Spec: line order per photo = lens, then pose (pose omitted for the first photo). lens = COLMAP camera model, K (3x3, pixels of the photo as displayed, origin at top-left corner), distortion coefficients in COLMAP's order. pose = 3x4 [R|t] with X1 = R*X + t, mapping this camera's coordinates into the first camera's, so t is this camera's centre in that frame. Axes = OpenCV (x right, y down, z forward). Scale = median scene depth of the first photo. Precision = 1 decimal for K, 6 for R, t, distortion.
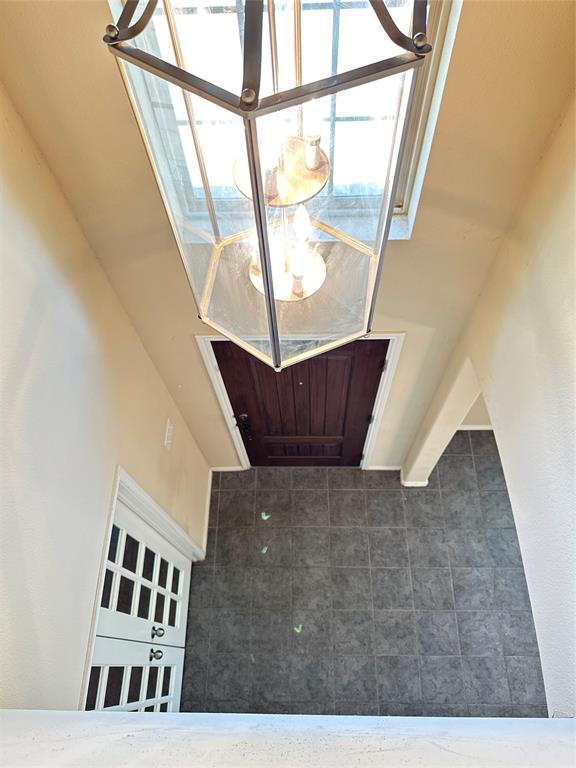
lens RADIAL K [[541.6, 0, 288.3], [0, 541.6, 384.0], [0, 0, 1]] dist [-0.000956, -0.000306]
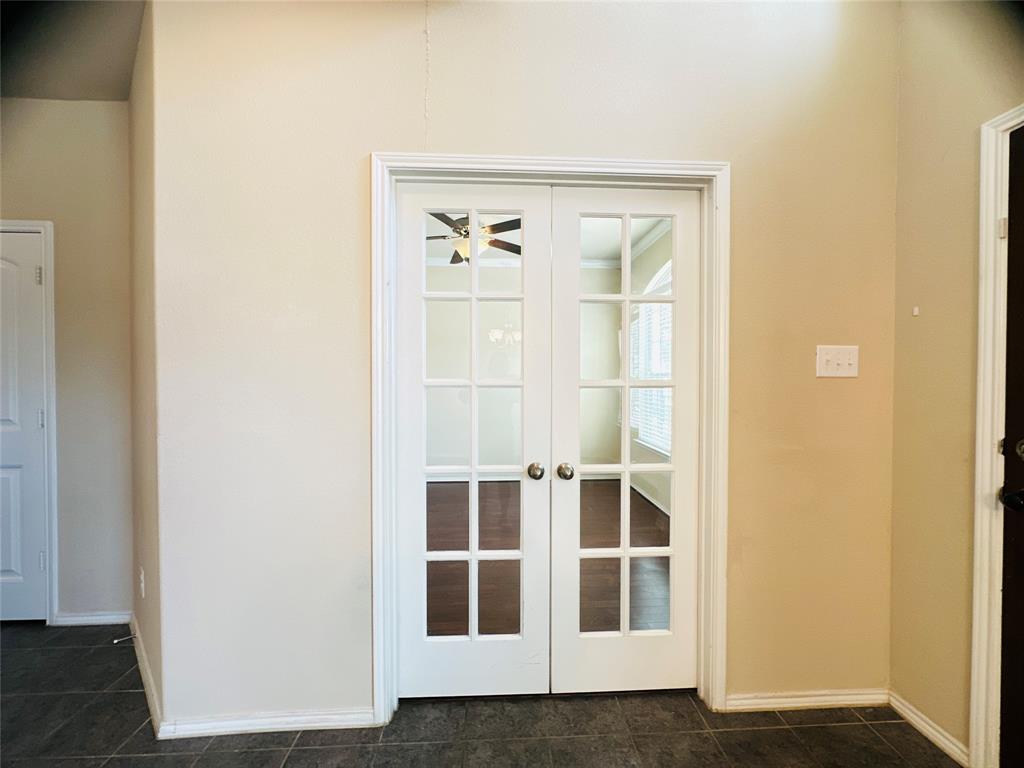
lens RADIAL K [[411.3, 0, 511.7], [0, 411.3, 384.1], [0, 0, 1]] dist [-0.000186, 0.000058]
pose [[0.063579, 0.062395, -0.996024, 0.199274], [-0.886532, 0.461839, -0.027658, 0.375888], [0.458277, 0.884766, 0.084679, 0.645884]]
